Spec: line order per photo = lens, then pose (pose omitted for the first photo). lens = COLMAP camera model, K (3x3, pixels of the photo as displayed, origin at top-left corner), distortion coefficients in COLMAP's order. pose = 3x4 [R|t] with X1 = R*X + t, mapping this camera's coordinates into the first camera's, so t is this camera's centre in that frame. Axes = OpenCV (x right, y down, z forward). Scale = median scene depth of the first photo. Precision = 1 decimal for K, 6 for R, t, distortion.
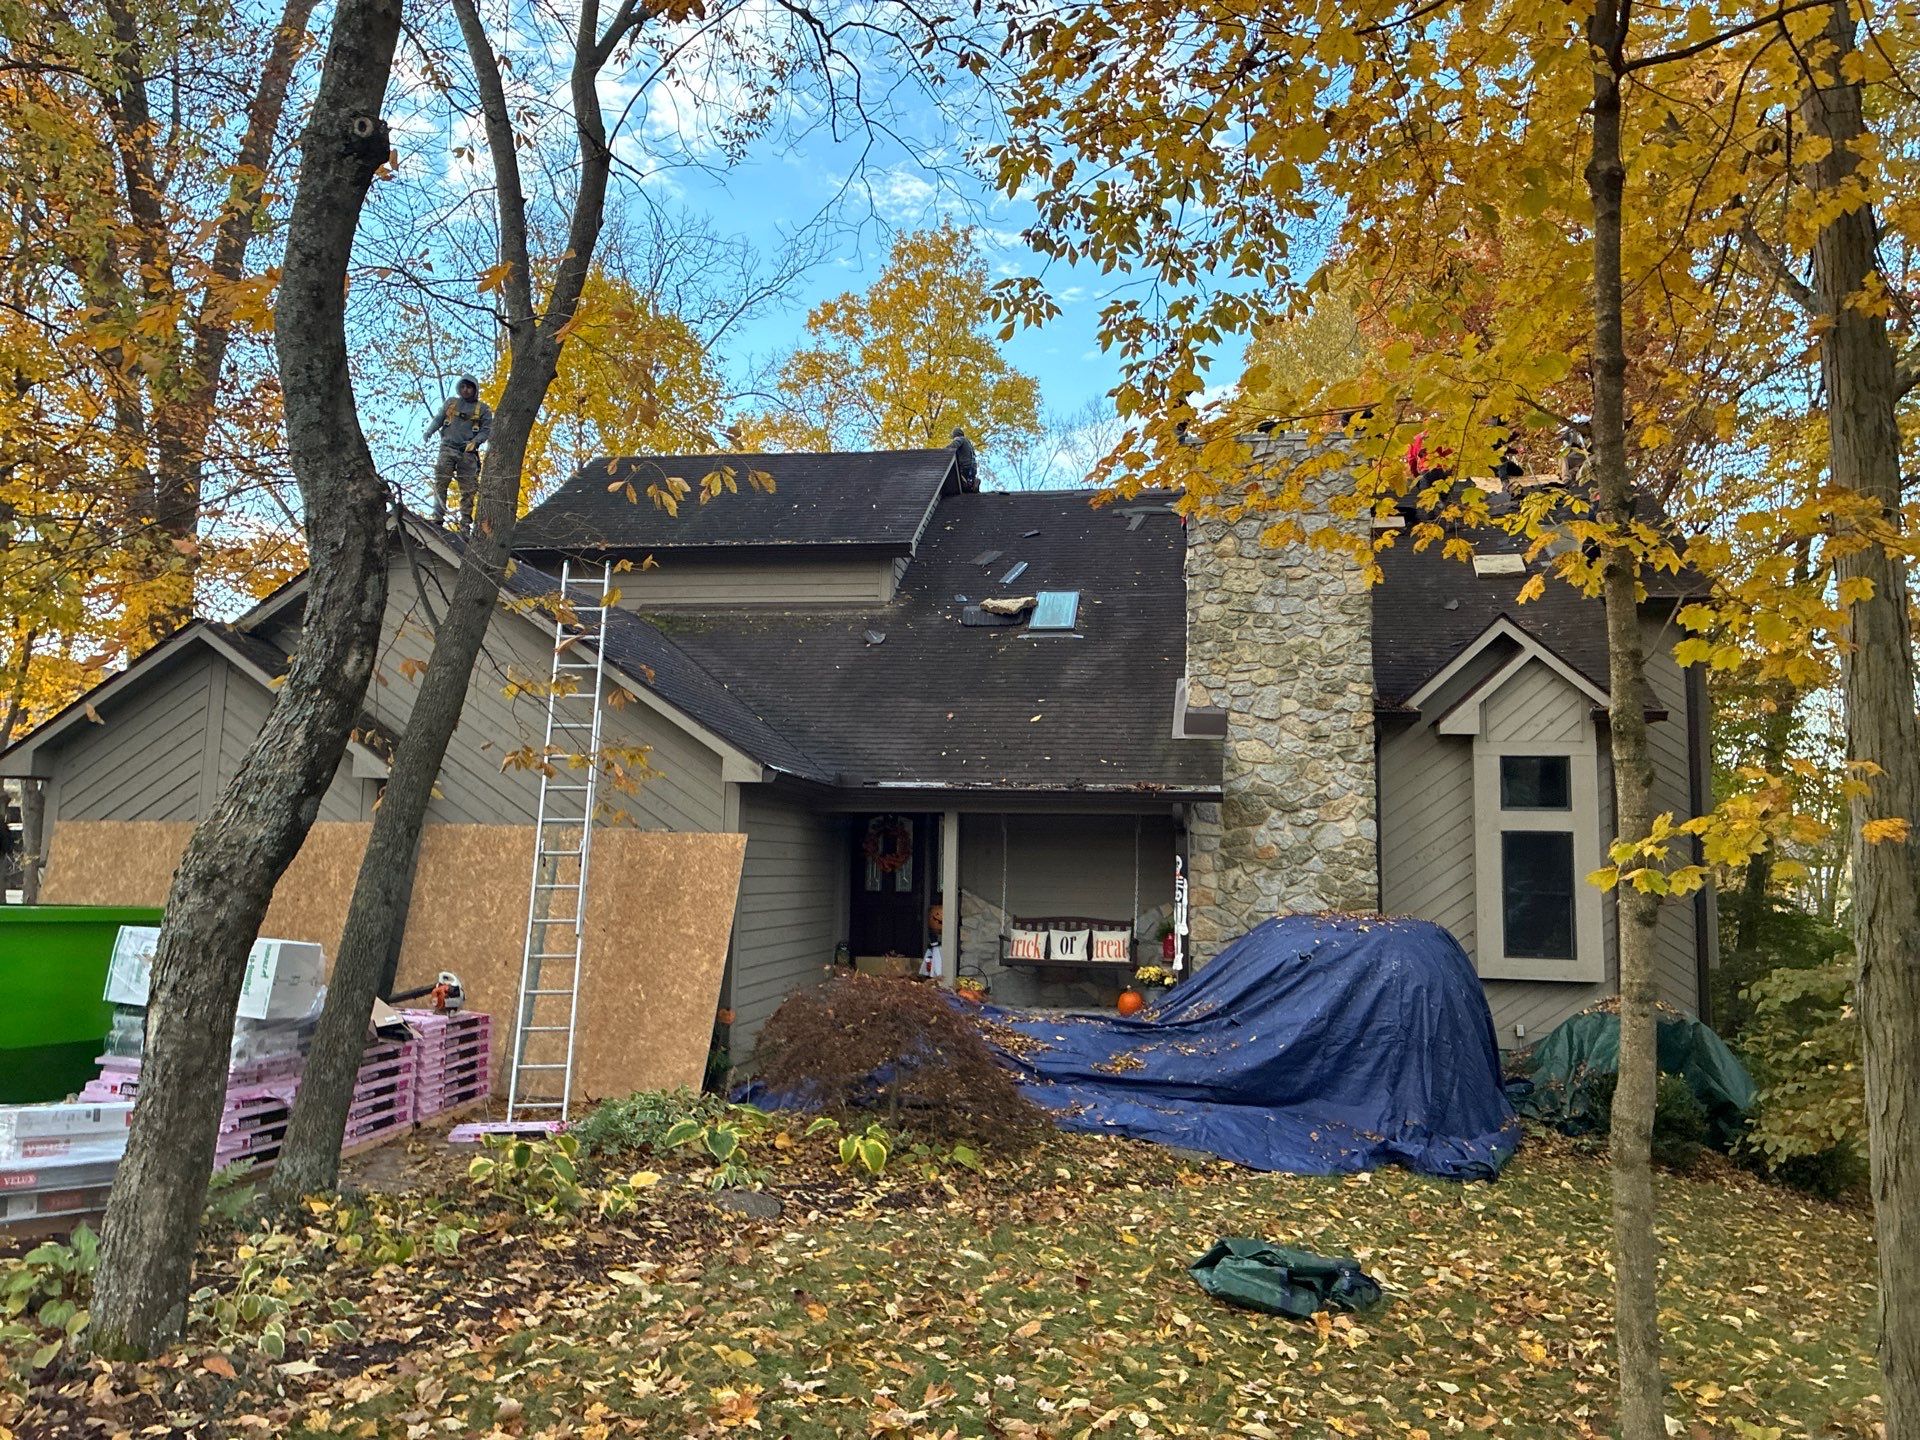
lens RADIAL K [[1488.9, 0, 960.0], [0, 1488.9, 720.0], [0, 0, 1]] dist [-0.003897, 0.000517]
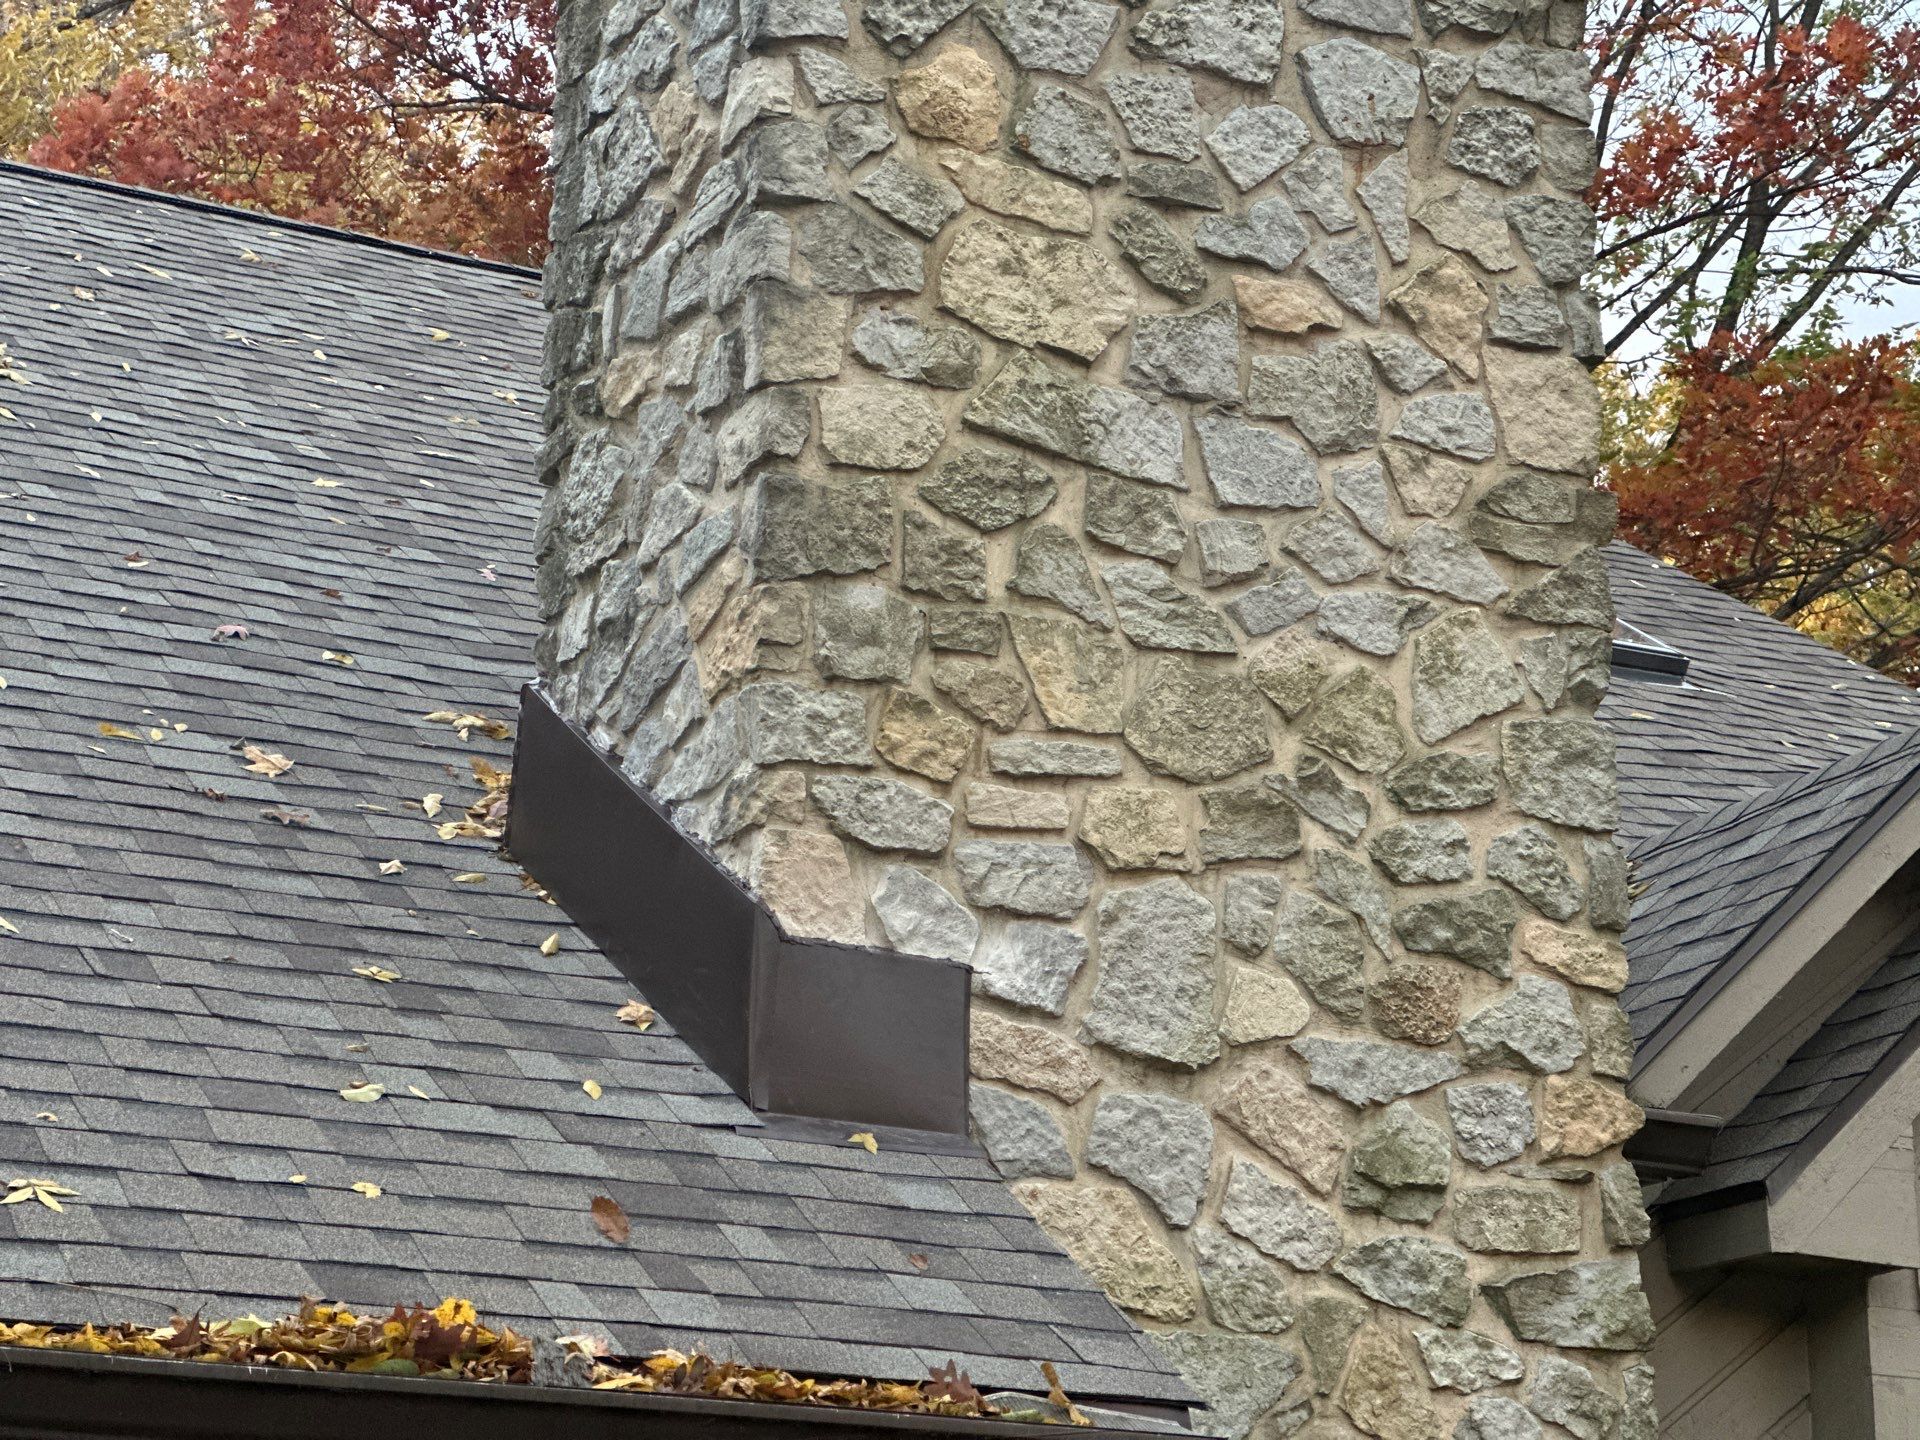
lens RADIAL K [[4319.5, 0, 1015.0], [0, 4319.5, 669.1], [0, 0, 1]] dist [-0.114178, 4.142125]
pose [[0.777587, 0.172581, 0.604627, -0.119020], [-0.051669, 0.975881, -0.212100, 0.062219], [-0.626649, 0.133686, 0.767750, 0.616956]]
